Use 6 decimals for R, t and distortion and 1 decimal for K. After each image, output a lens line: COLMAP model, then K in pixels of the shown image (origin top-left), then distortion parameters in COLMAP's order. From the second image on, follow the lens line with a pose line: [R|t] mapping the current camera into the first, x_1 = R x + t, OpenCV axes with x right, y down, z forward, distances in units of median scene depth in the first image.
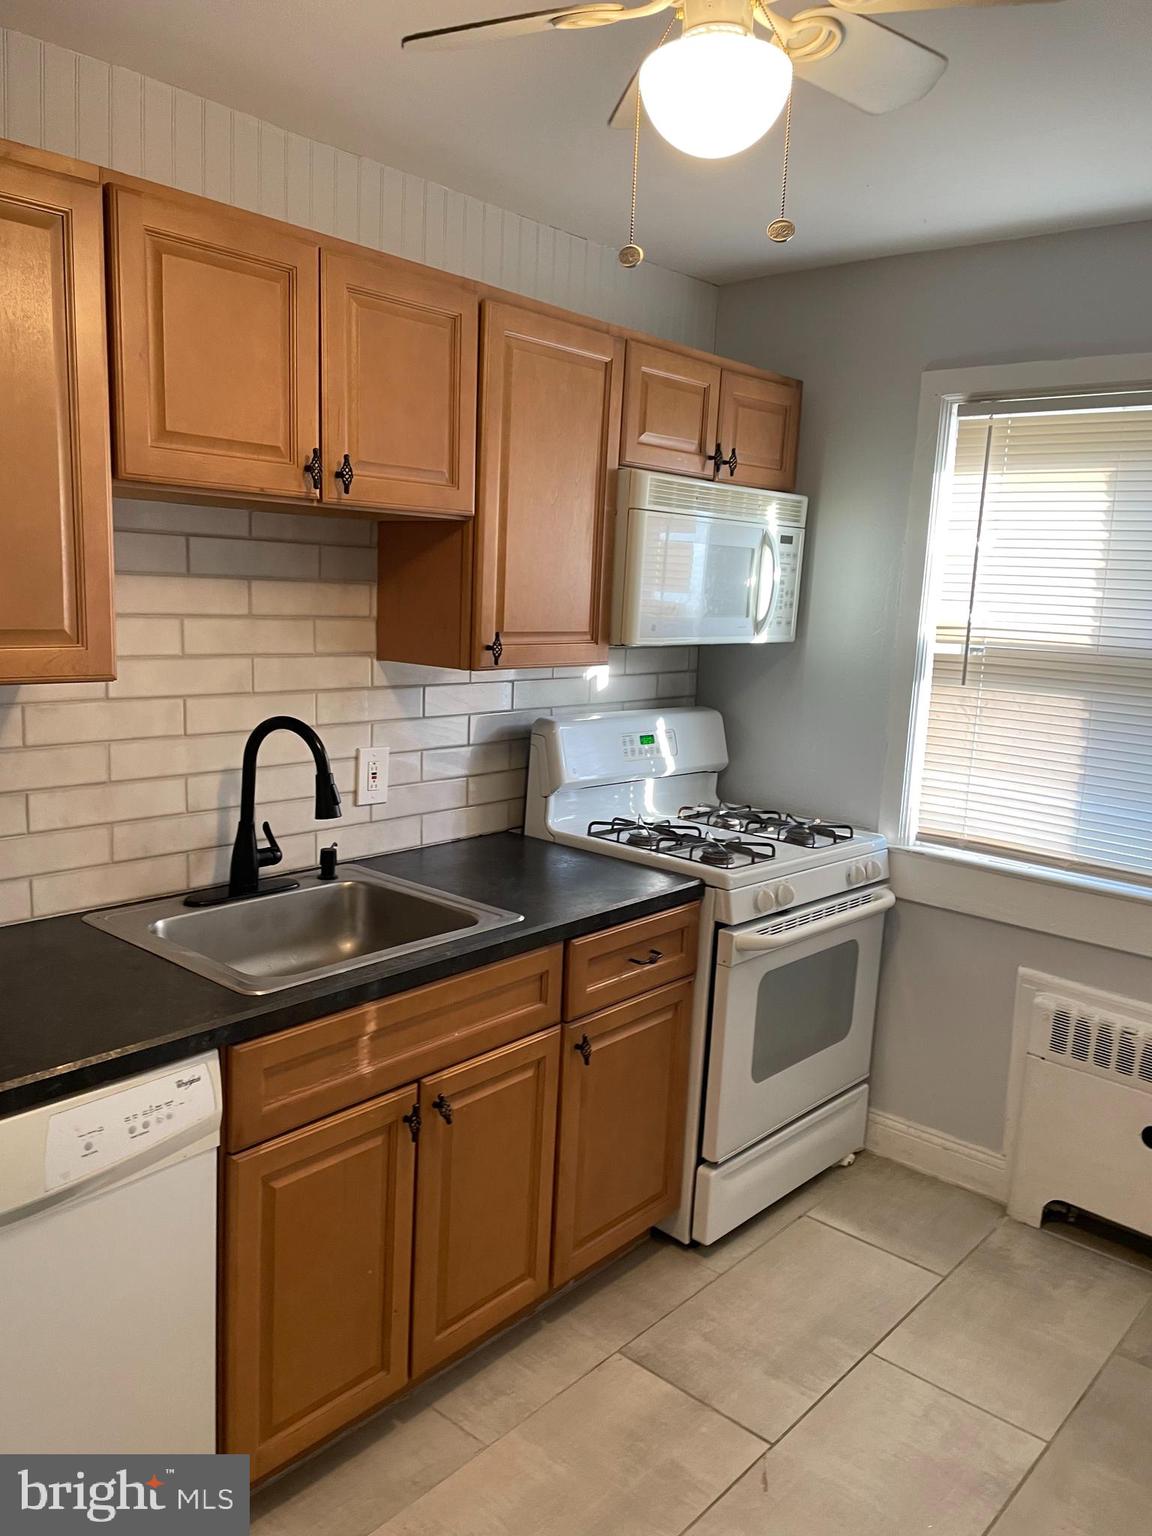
lens RADIAL K [[1165.7, 0, 571.6], [0, 1165.7, 769.5], [0, 0, 1]] dist [0.077926, -0.012217]
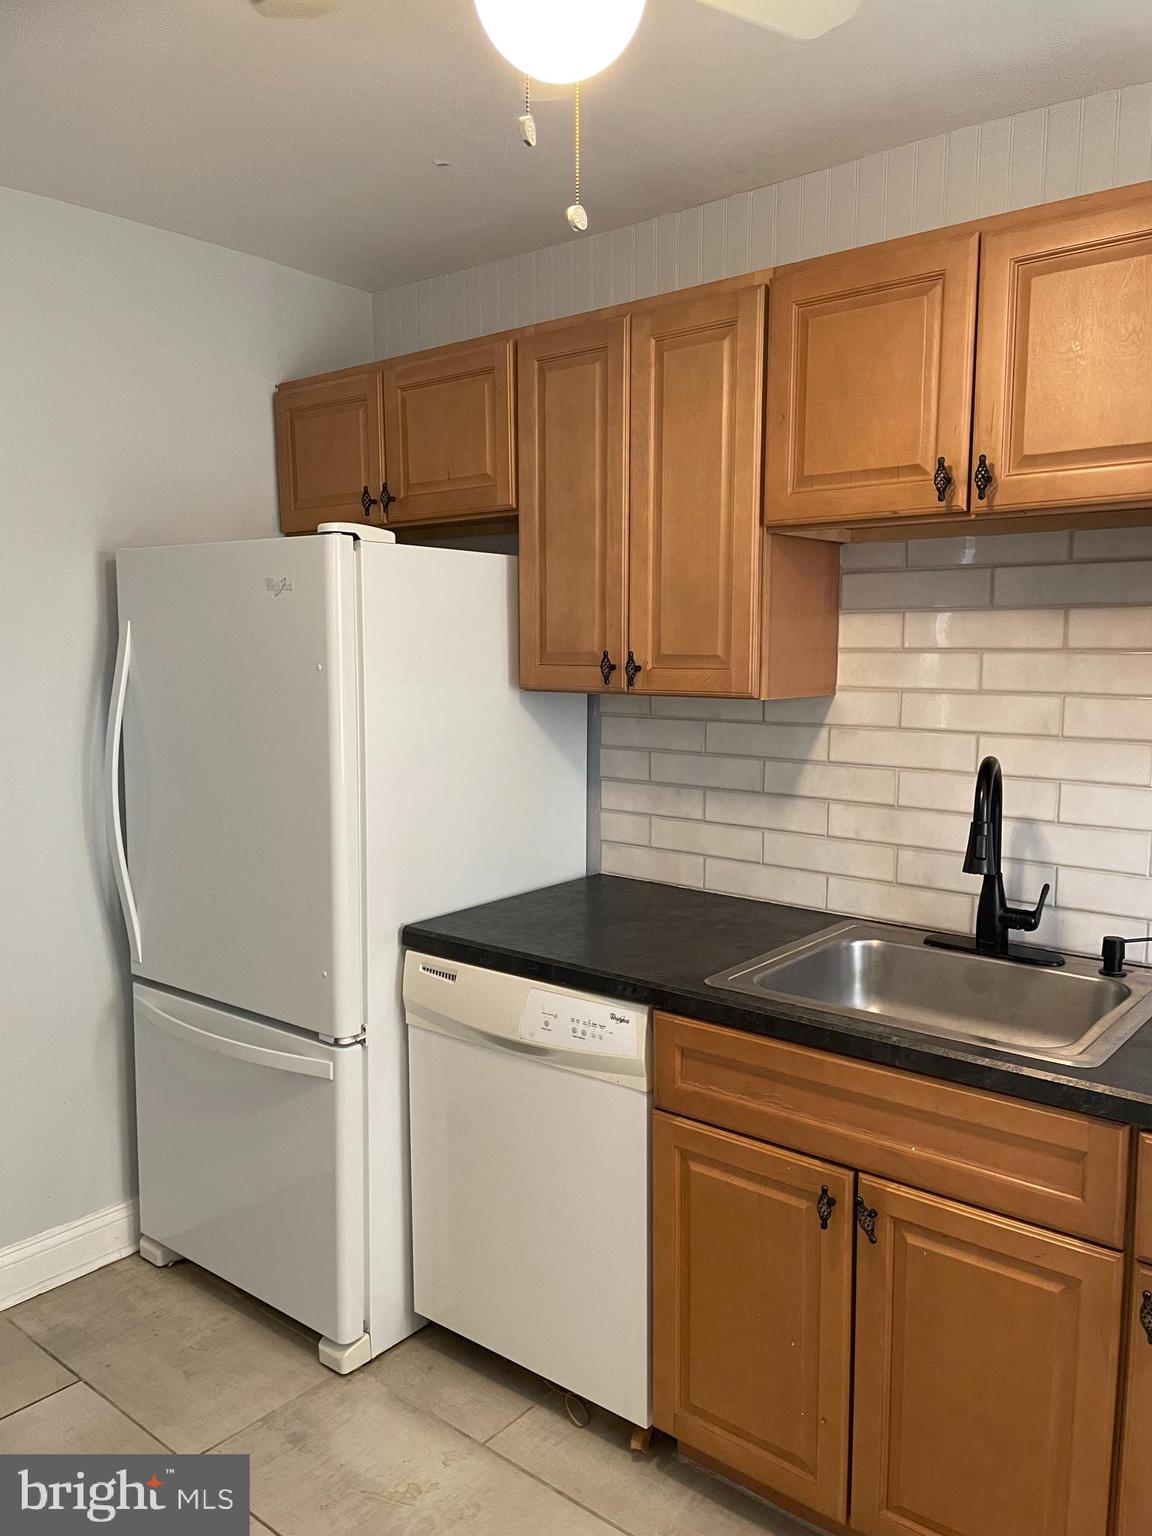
lens RADIAL K [[1165.7, 0, 569.5], [0, 1165.7, 775.4], [0, 0, 1]] dist [0.077926, -0.012217]
pose [[0.041417, 0.079479, -0.995976, 0.651007], [-0.159834, 0.984521, 0.071918, -0.045907], [0.986275, 0.156212, 0.053480, 0.650746]]
